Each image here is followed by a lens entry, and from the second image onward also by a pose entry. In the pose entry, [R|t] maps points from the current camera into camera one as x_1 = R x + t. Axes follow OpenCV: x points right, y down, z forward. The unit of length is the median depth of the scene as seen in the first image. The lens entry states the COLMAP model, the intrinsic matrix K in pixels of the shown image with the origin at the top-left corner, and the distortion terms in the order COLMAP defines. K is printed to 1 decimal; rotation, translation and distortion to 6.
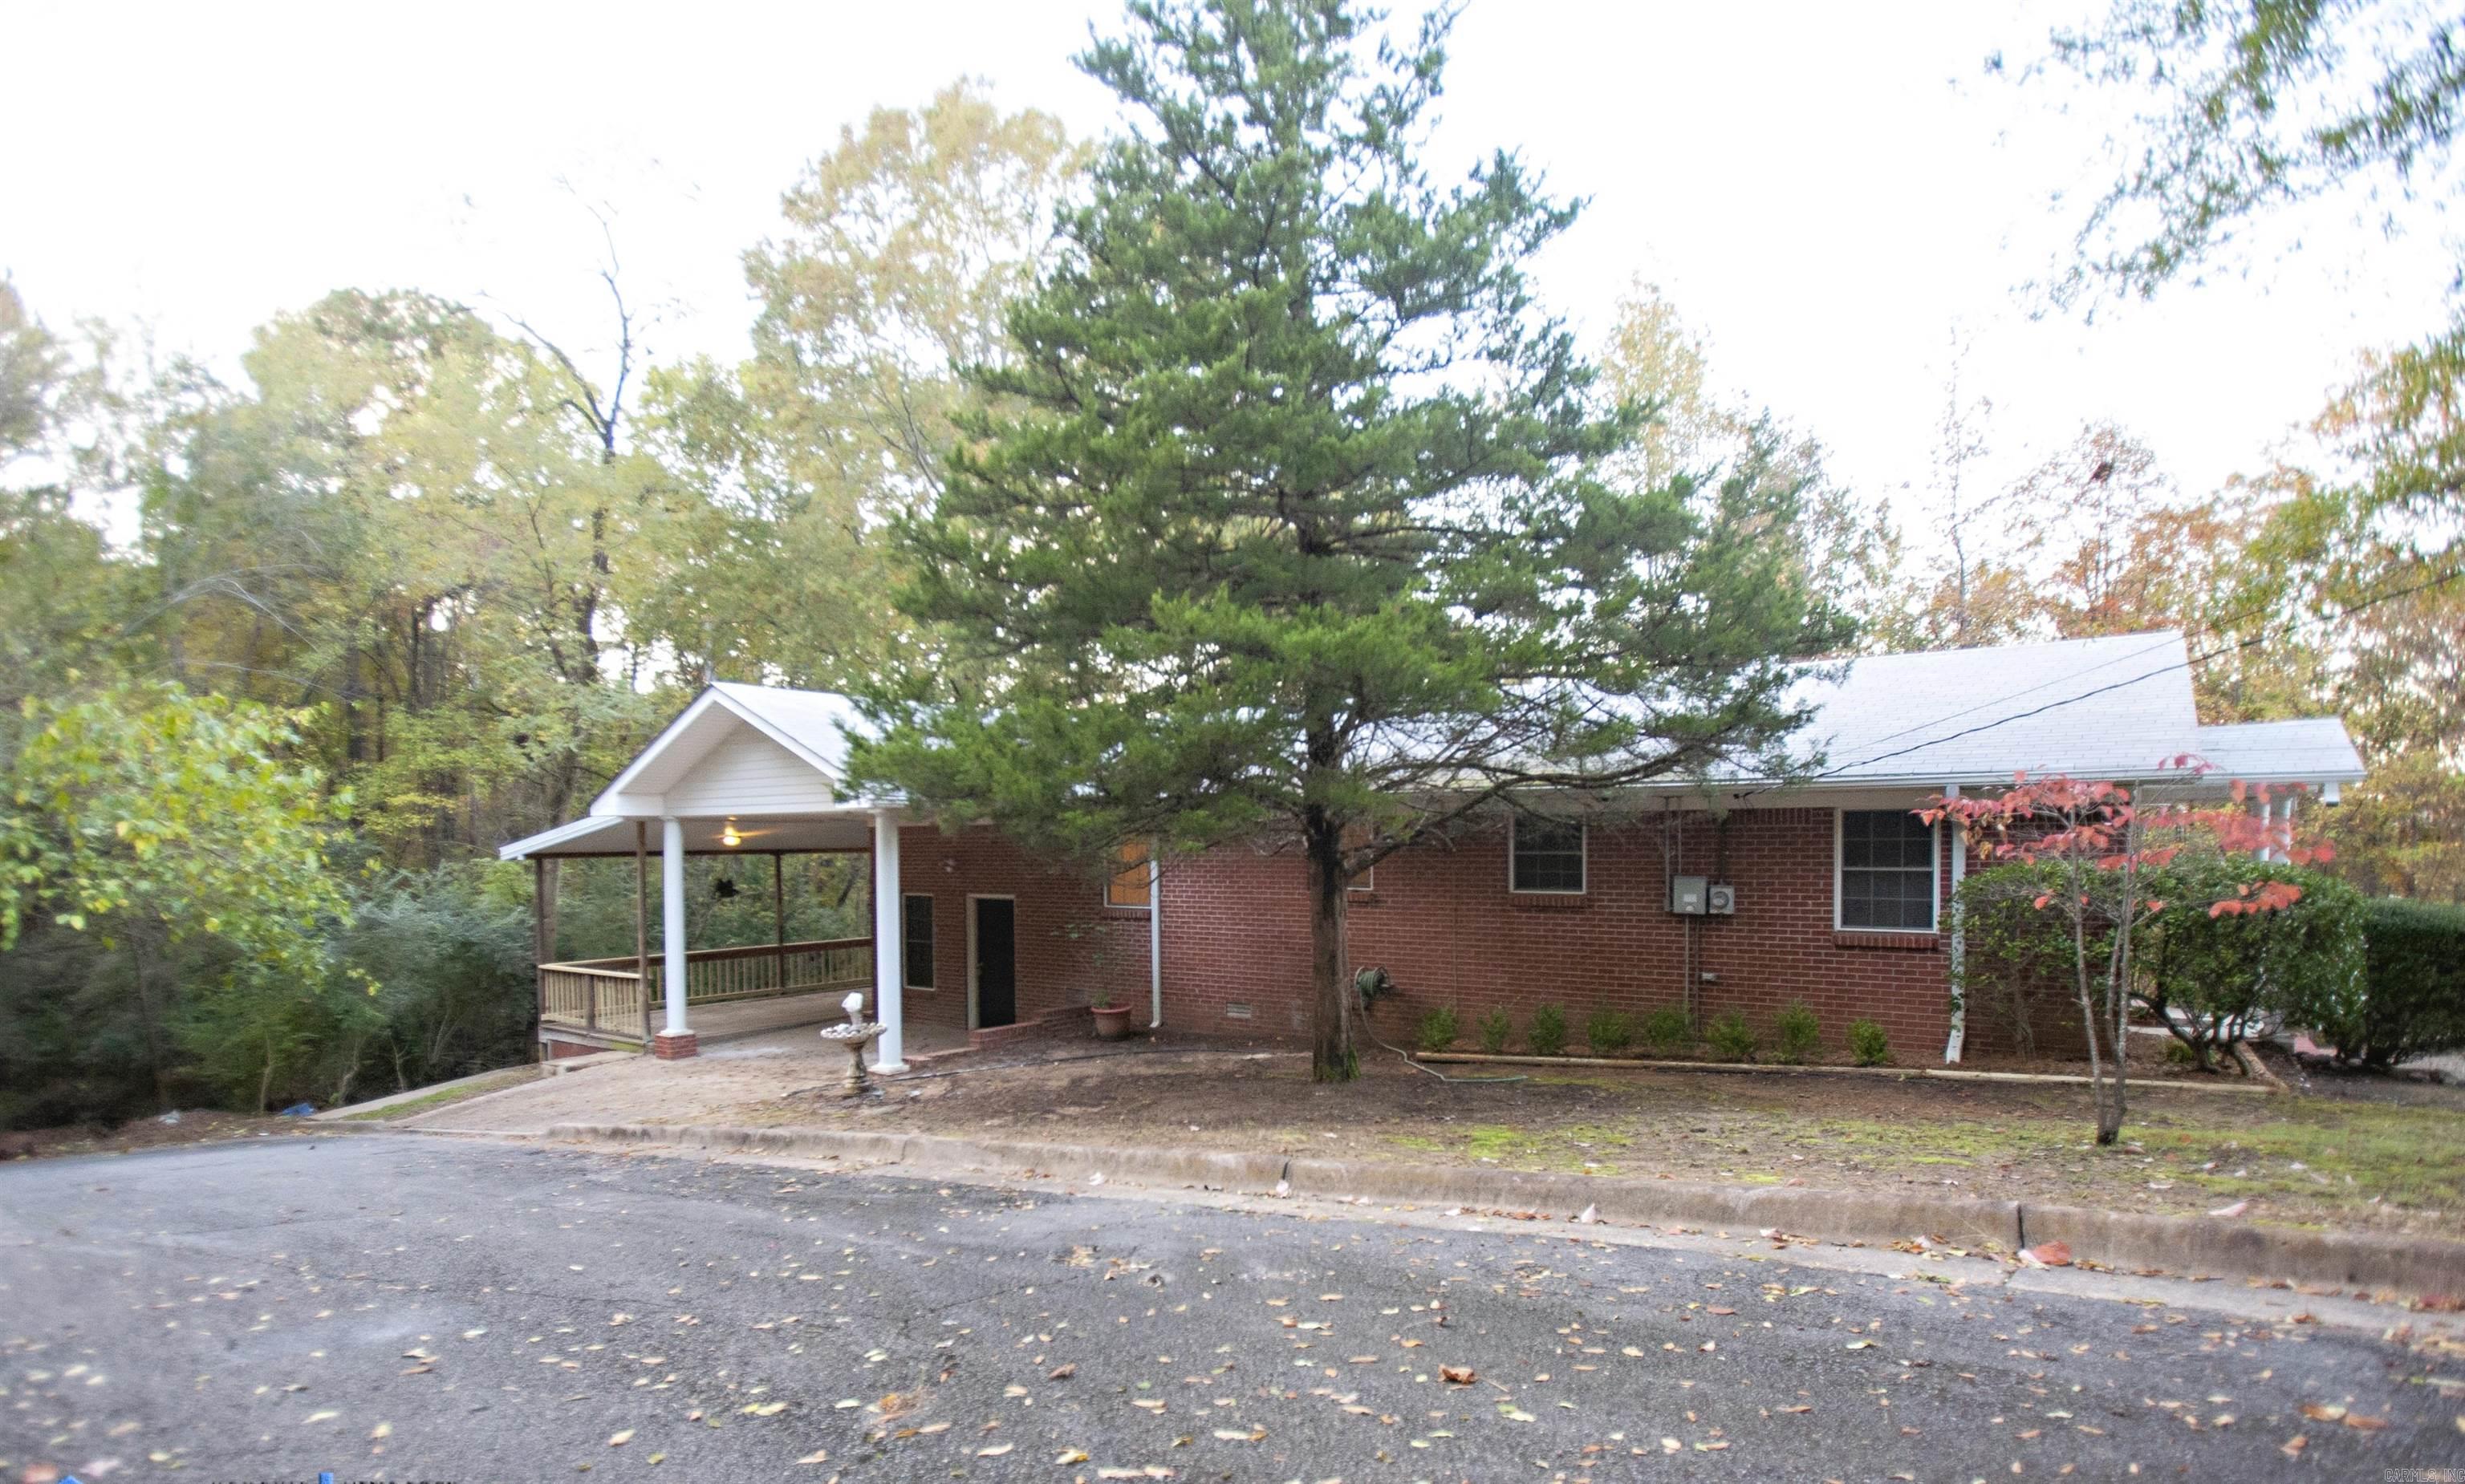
lens RADIAL K [[902.6, 0, 1232.5], [0, 902.6, 742.0], [0, 0, 1]] dist [-0.032373, 0.006694]
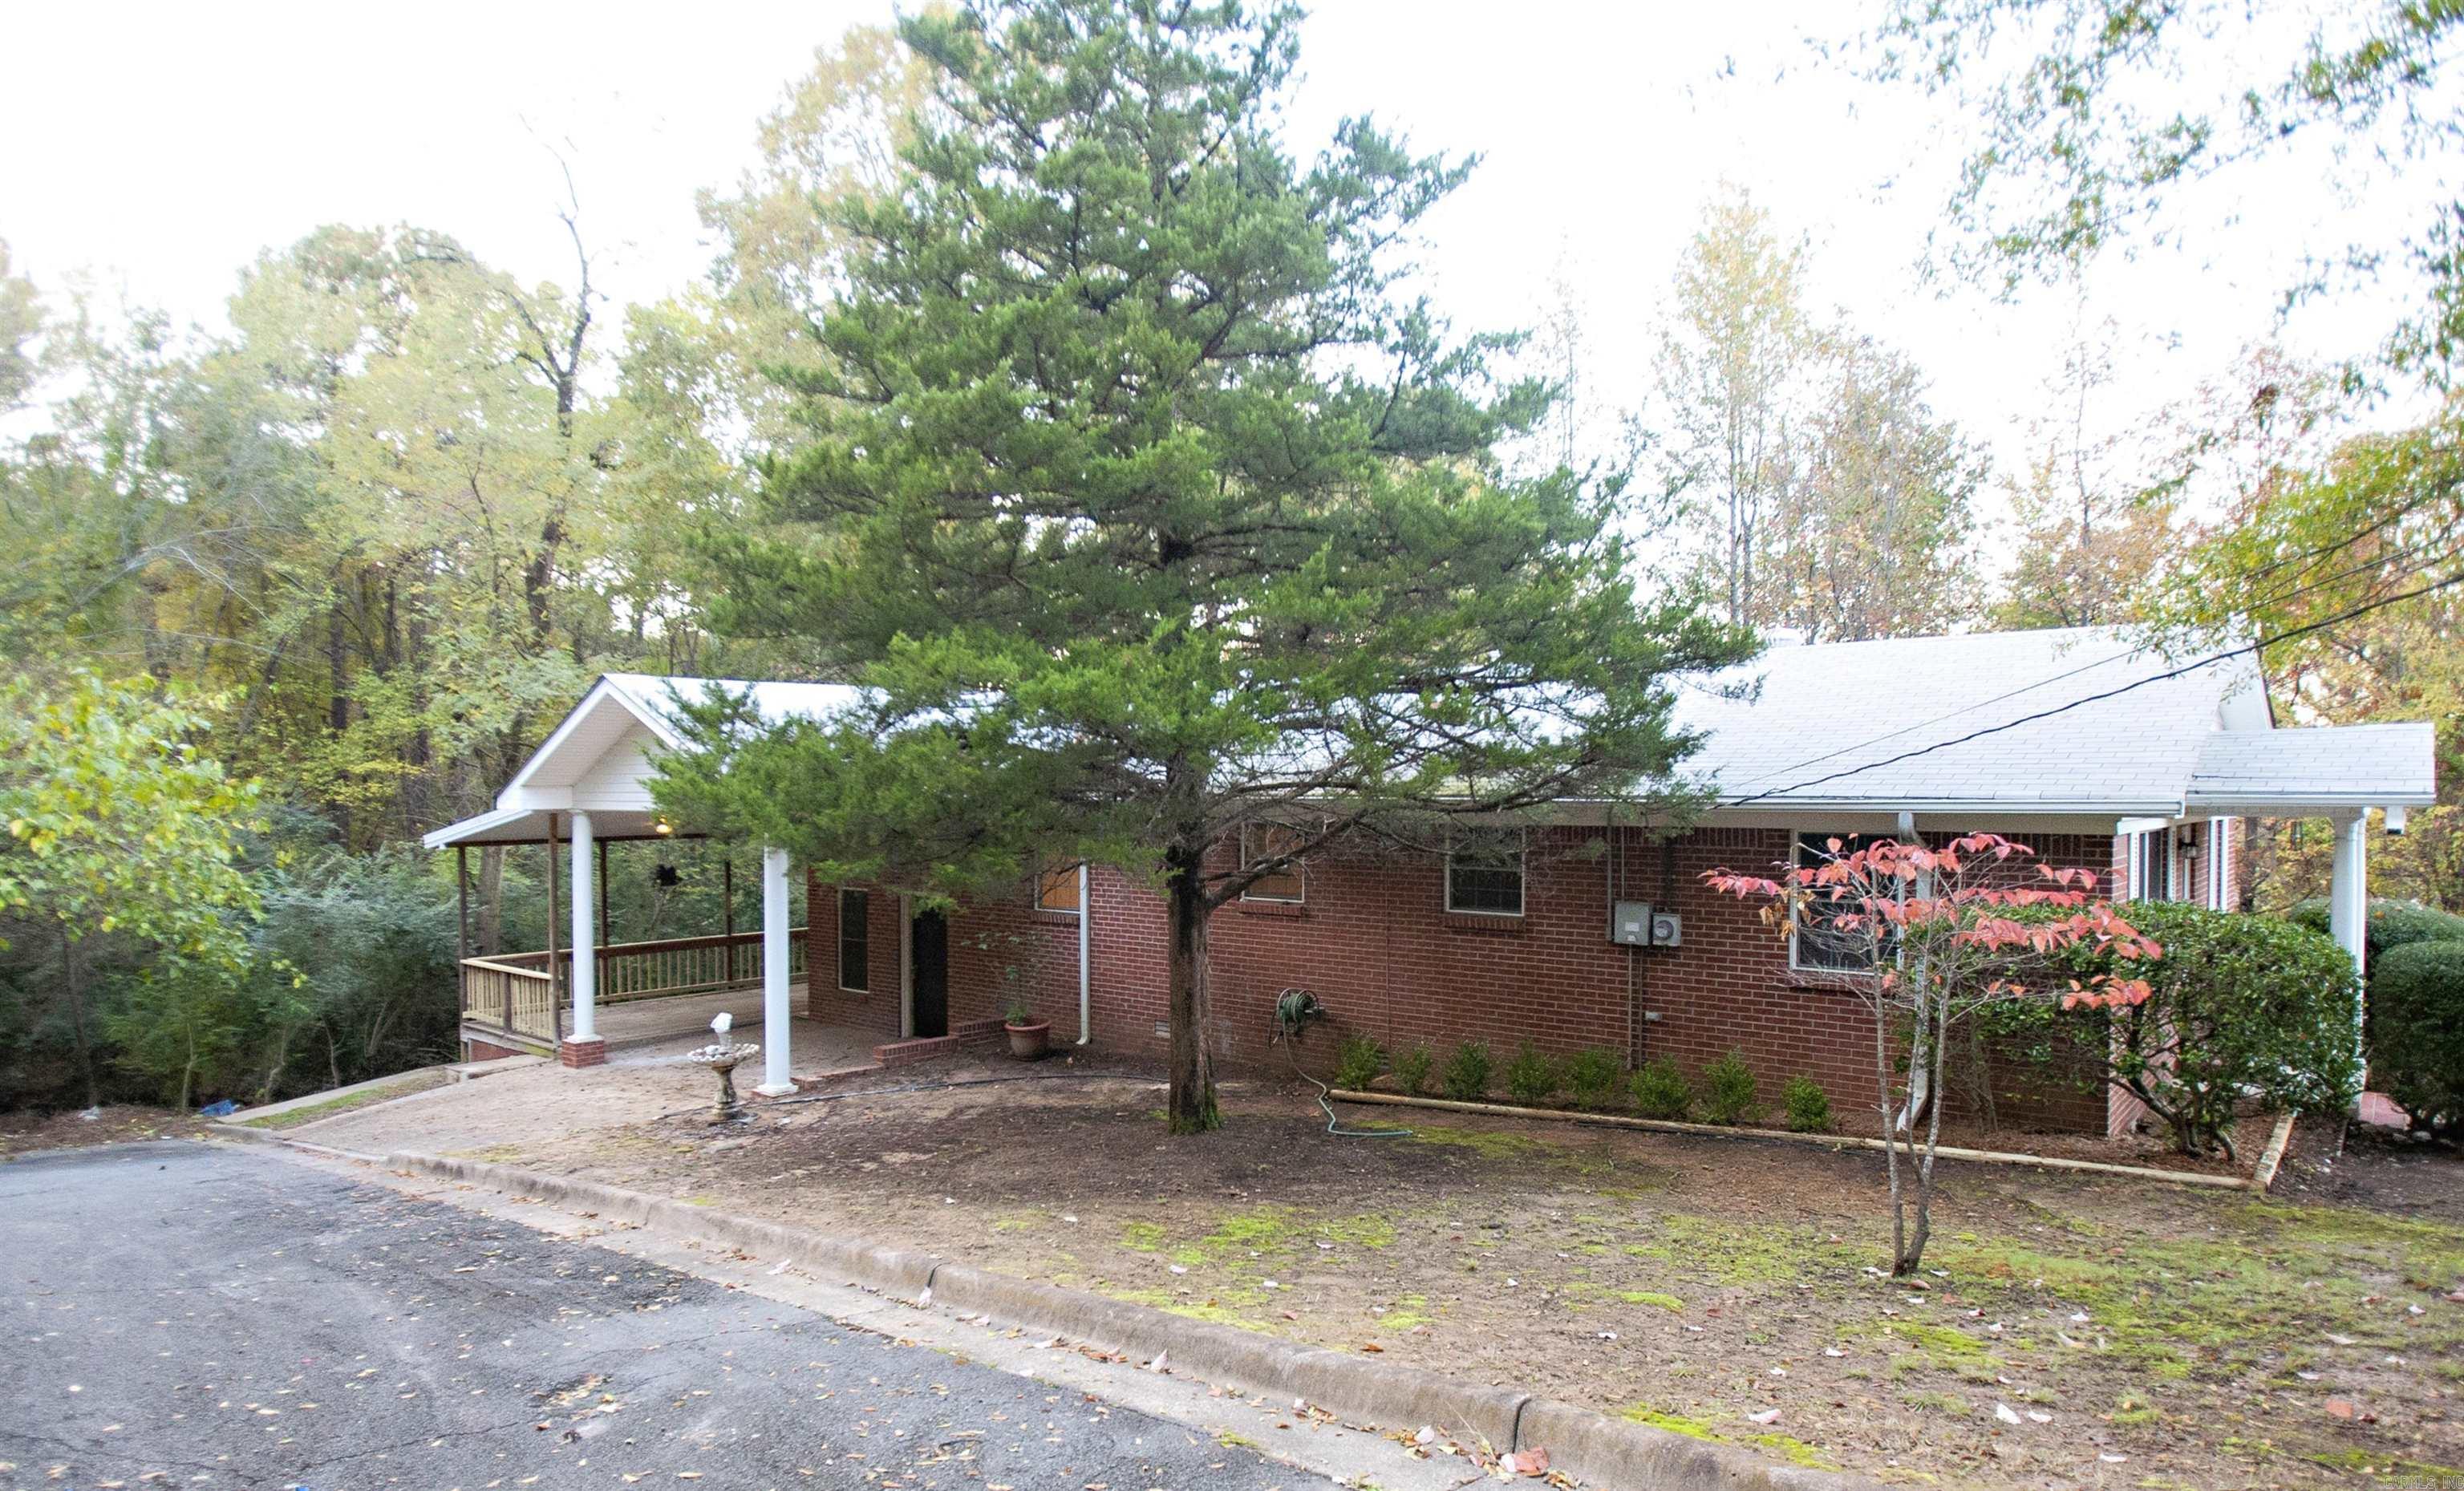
lens RADIAL K [[1016.8, 0, 1309.0], [0, 1016.8, 664.9], [0, 0, 1]] dist [-0.030218, 0.006138]
pose [[0.998229, 0.000018, -0.059486, 0.240440], [-0.000226, 0.999994, -0.003492, -0.077524], [0.059485, 0.003500, 0.998223, -0.019385]]
